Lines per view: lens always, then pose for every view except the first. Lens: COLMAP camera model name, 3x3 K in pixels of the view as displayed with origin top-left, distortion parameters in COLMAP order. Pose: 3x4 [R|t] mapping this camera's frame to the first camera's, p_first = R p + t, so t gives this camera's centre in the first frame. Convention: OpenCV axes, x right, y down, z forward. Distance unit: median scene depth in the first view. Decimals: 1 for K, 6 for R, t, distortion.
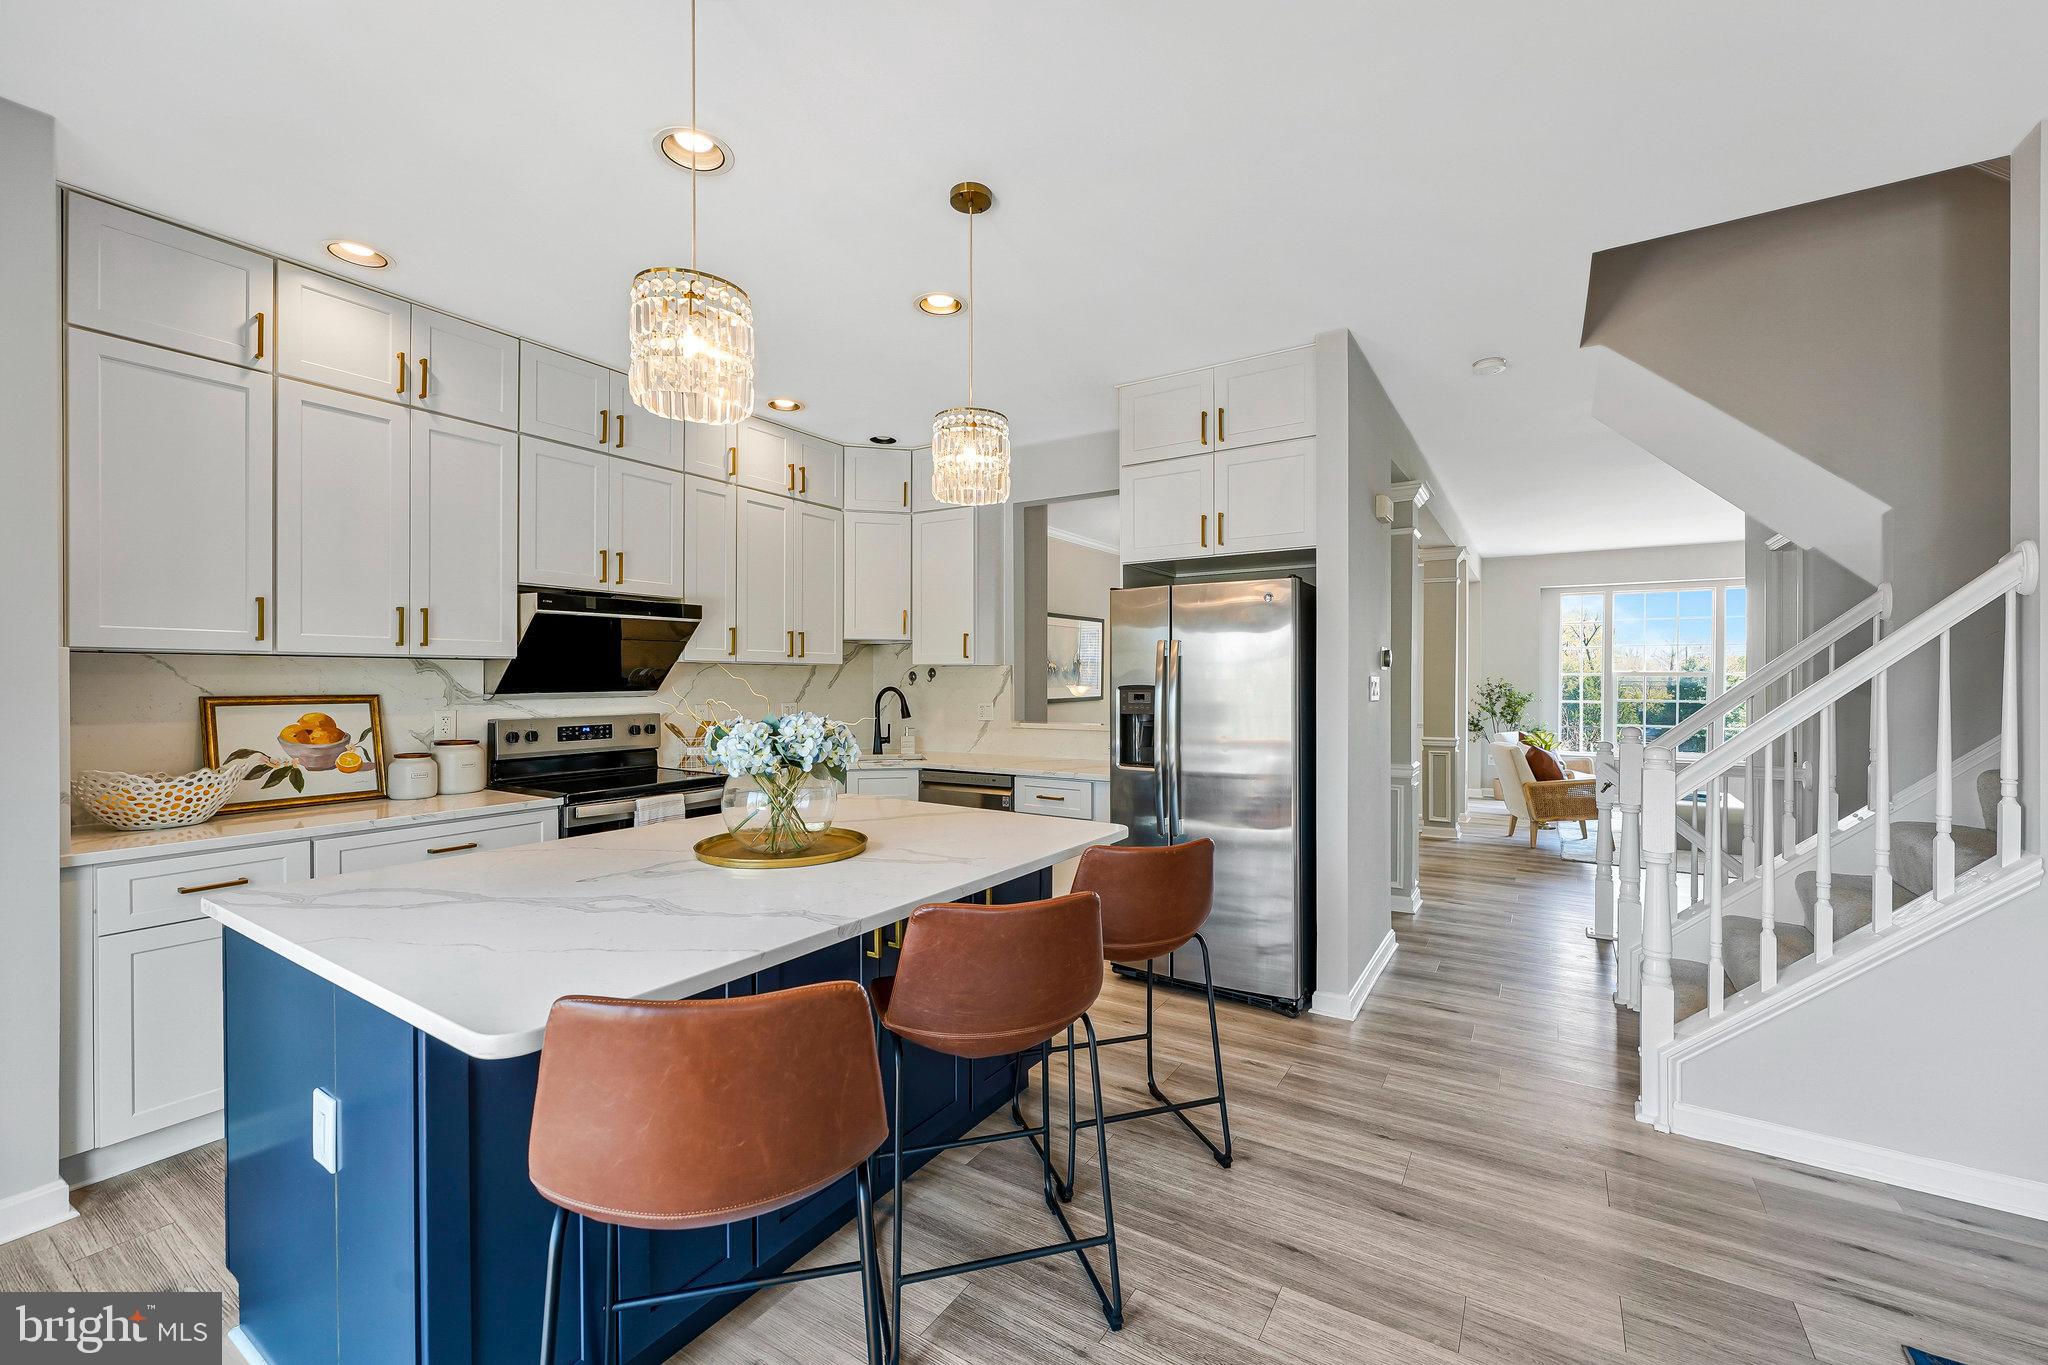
lens RADIAL K [[825.5, 0, 1009.0], [0, 825.5, 682.9], [0, 0, 1]] dist [-0.001543, -0.000502]
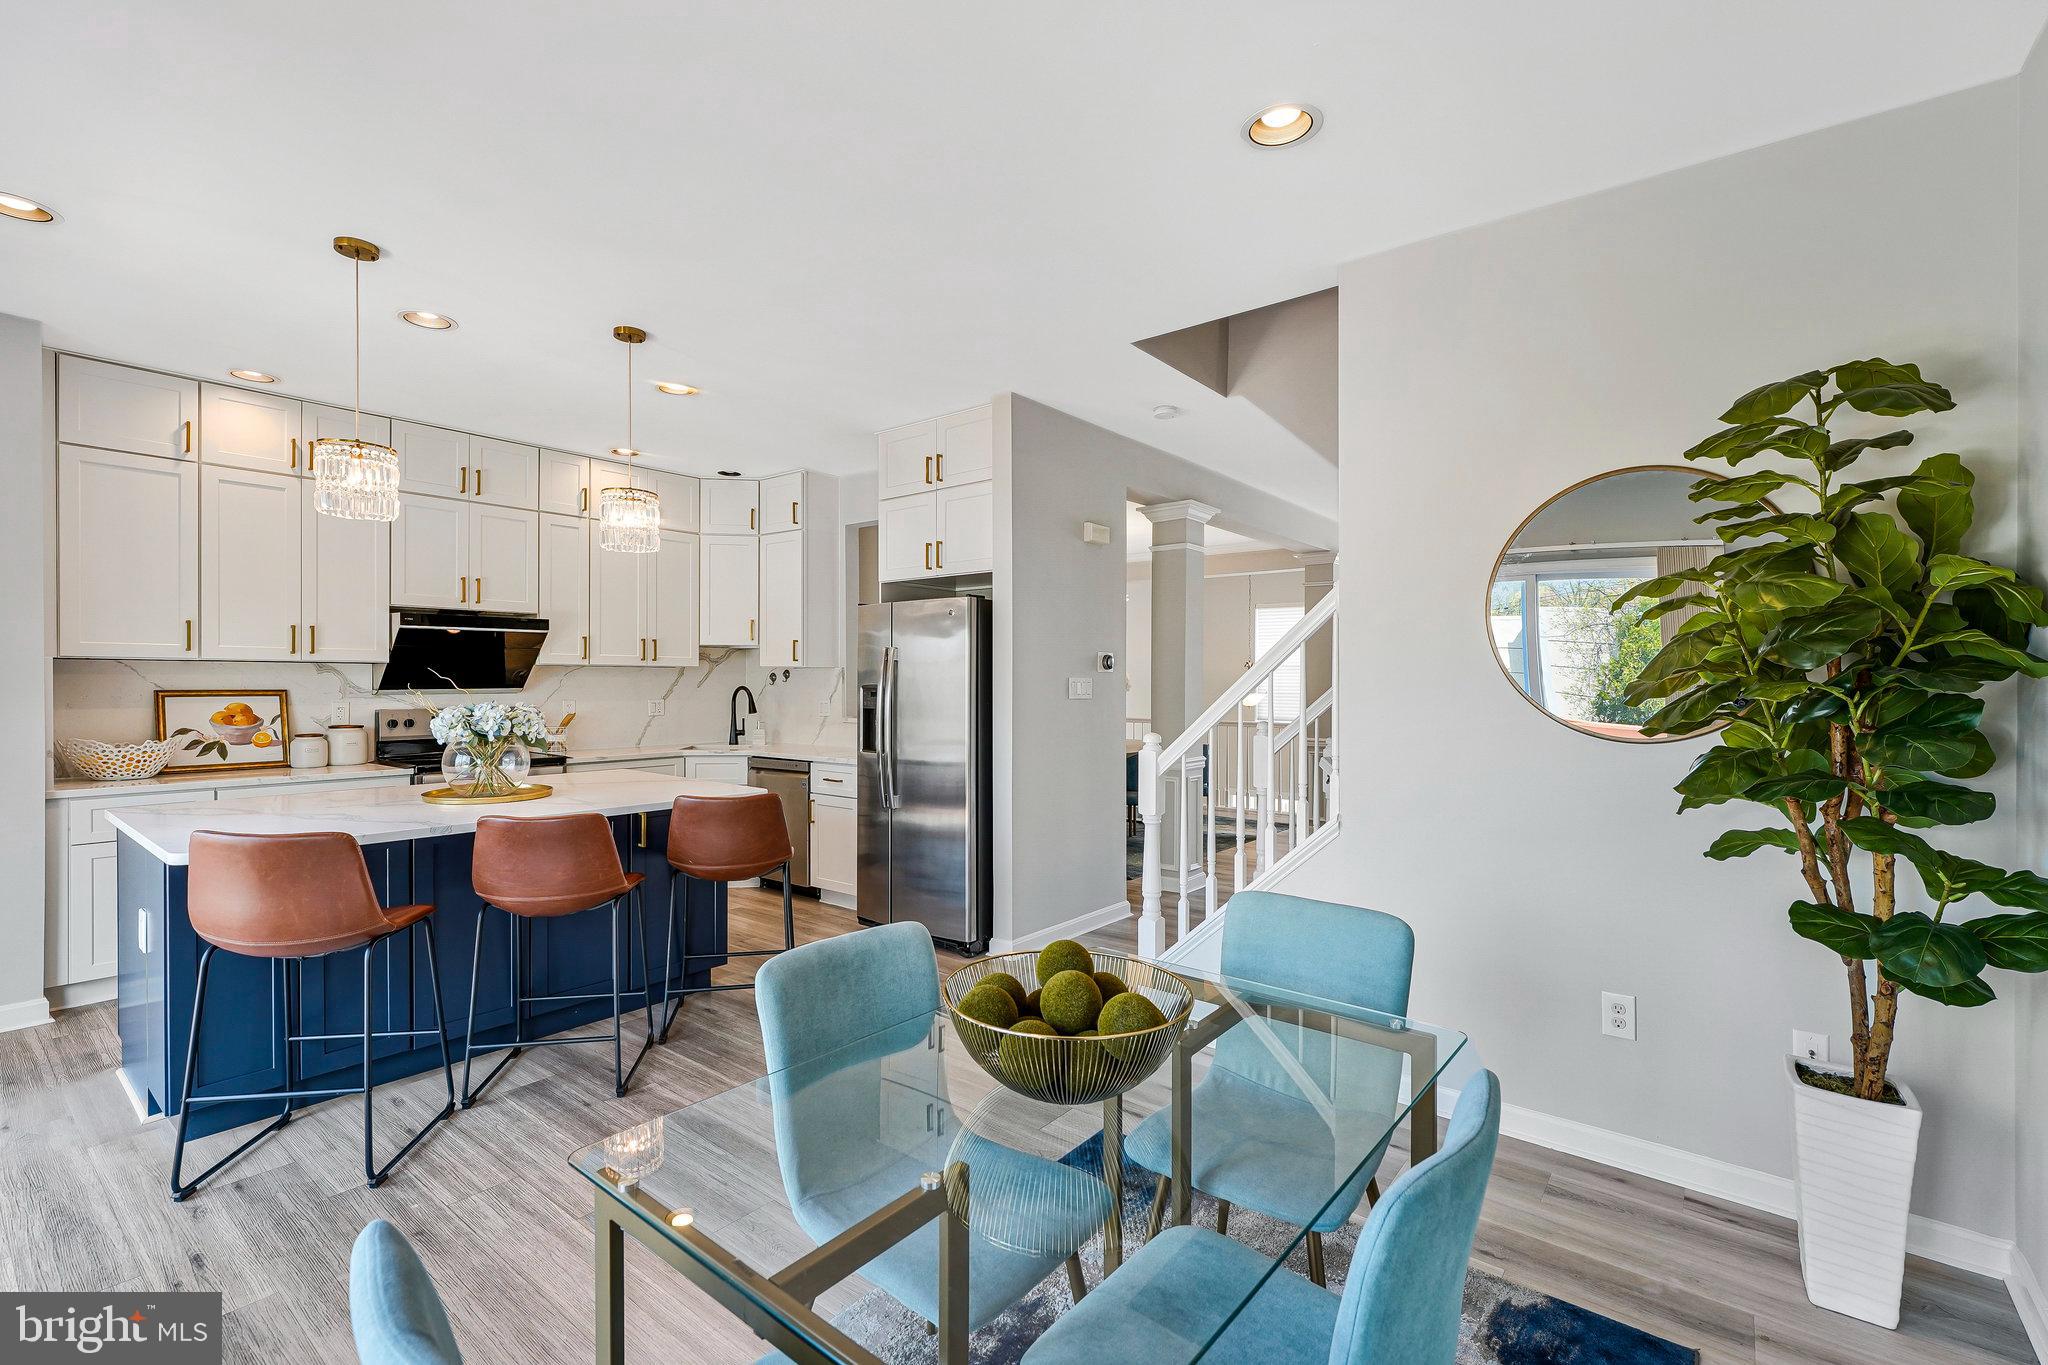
lens RADIAL K [[906.9, 0, 1002.9], [0, 906.9, 683.7], [0, 0, 1]] dist [-0.000864, 0.000031]
pose [[0.993763, 0.003225, -0.111470, 0.532609], [-0.003268, 0.999995, -0.000209, 0.000821], [0.111469, 0.000572, 0.993768, -0.319489]]
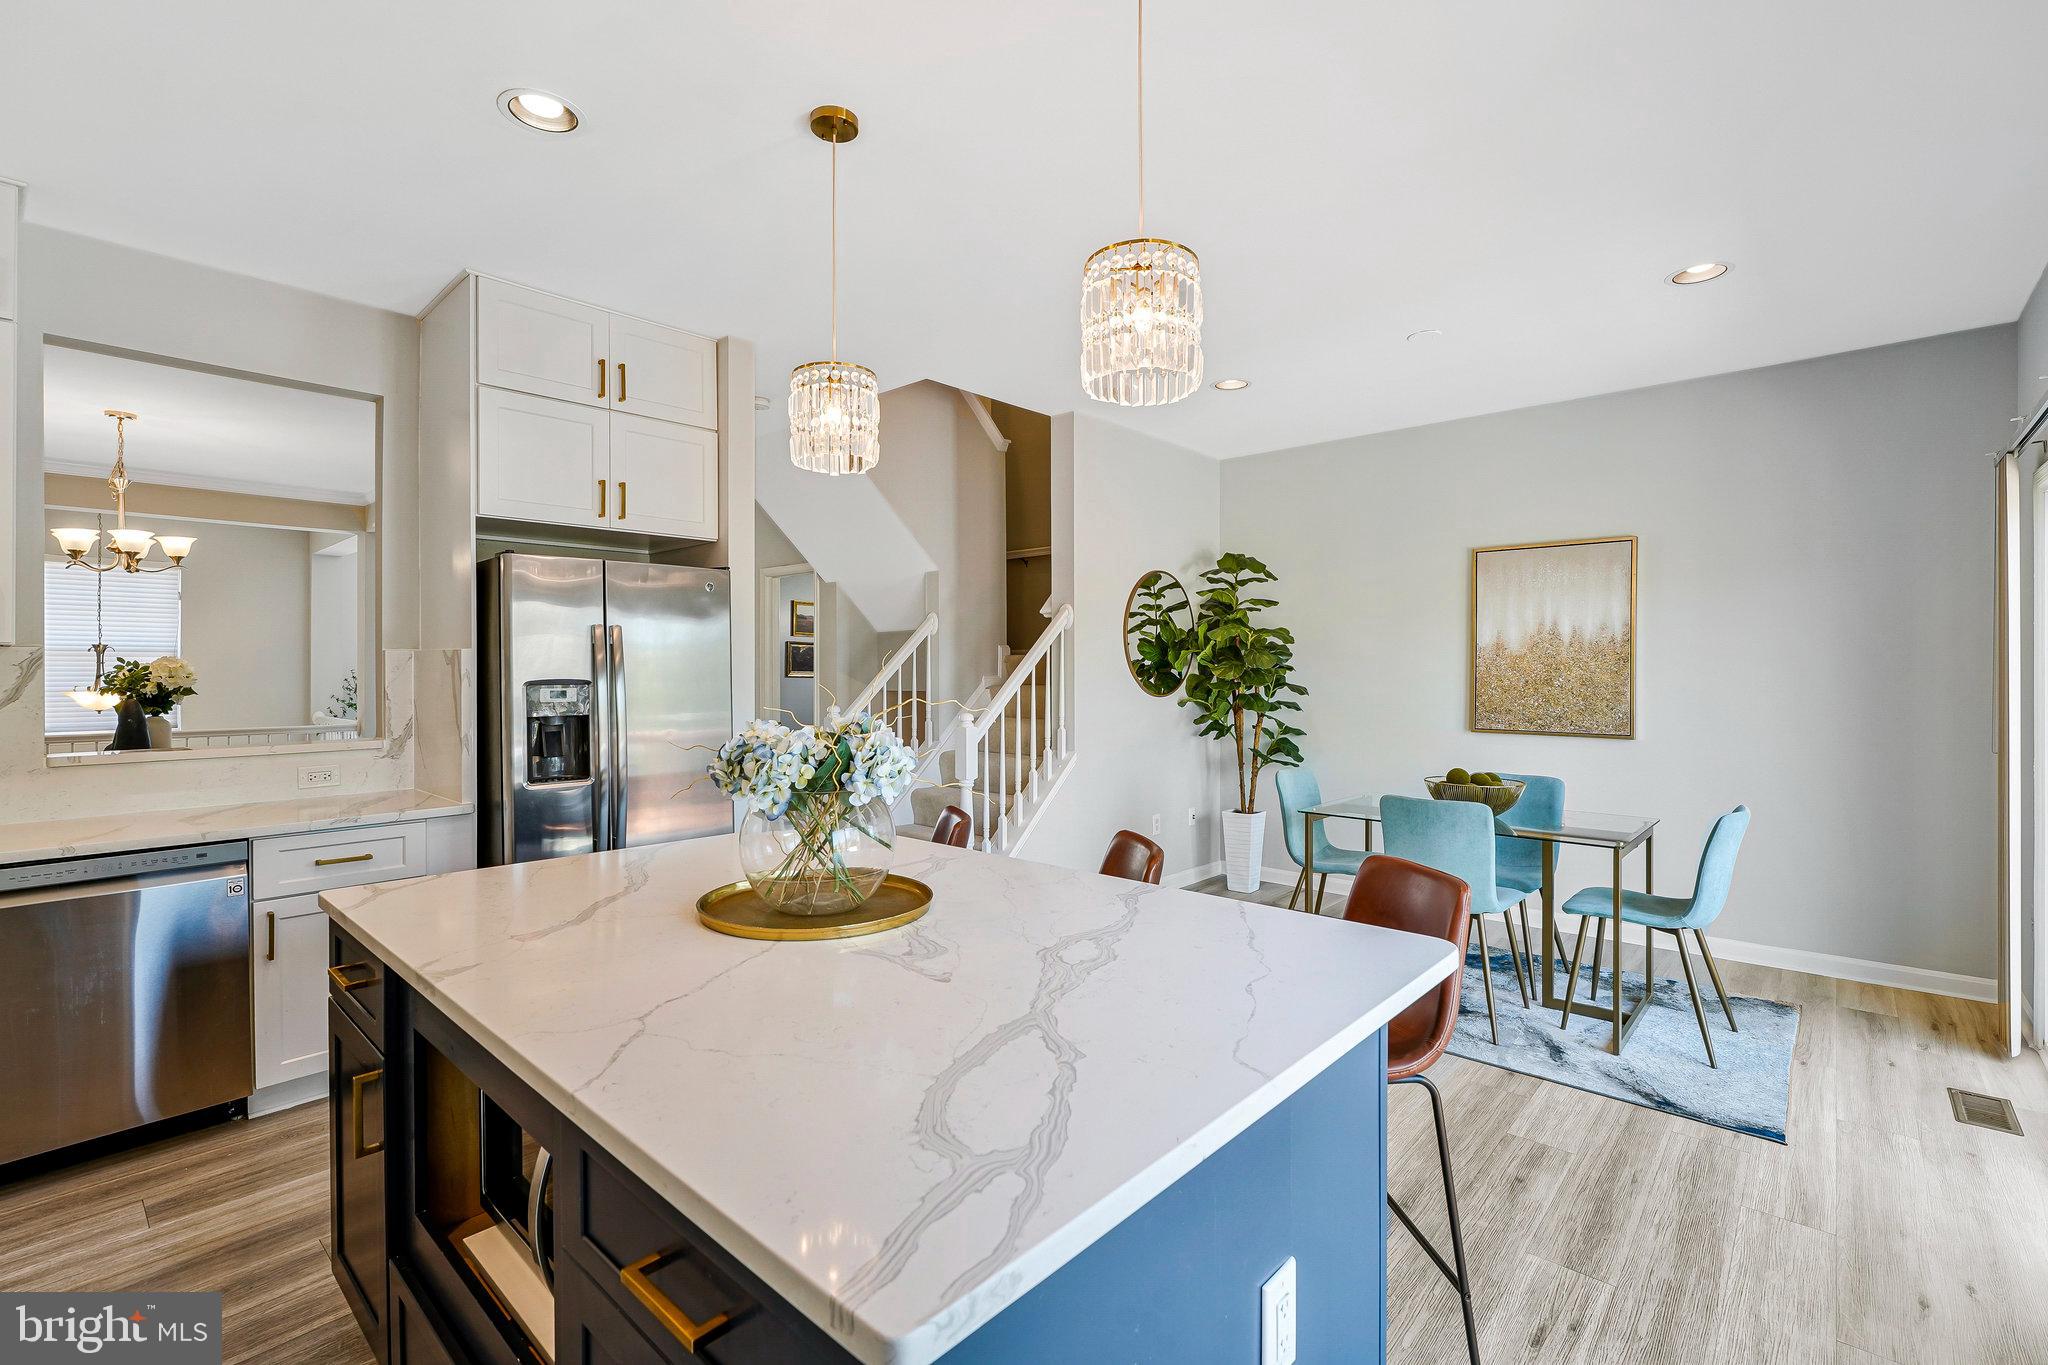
lens RADIAL K [[897.9, 0, 1014.1], [0, 897.9, 670.4], [0, 0, 1]] dist [-0.000309, -0.000067]
pose [[0.169516, -0.002203, 0.985525, -0.662190], [0.007868, 0.999969, 0.000882, -0.003316], [-0.985496, 0.007604, 0.169528, 0.458081]]
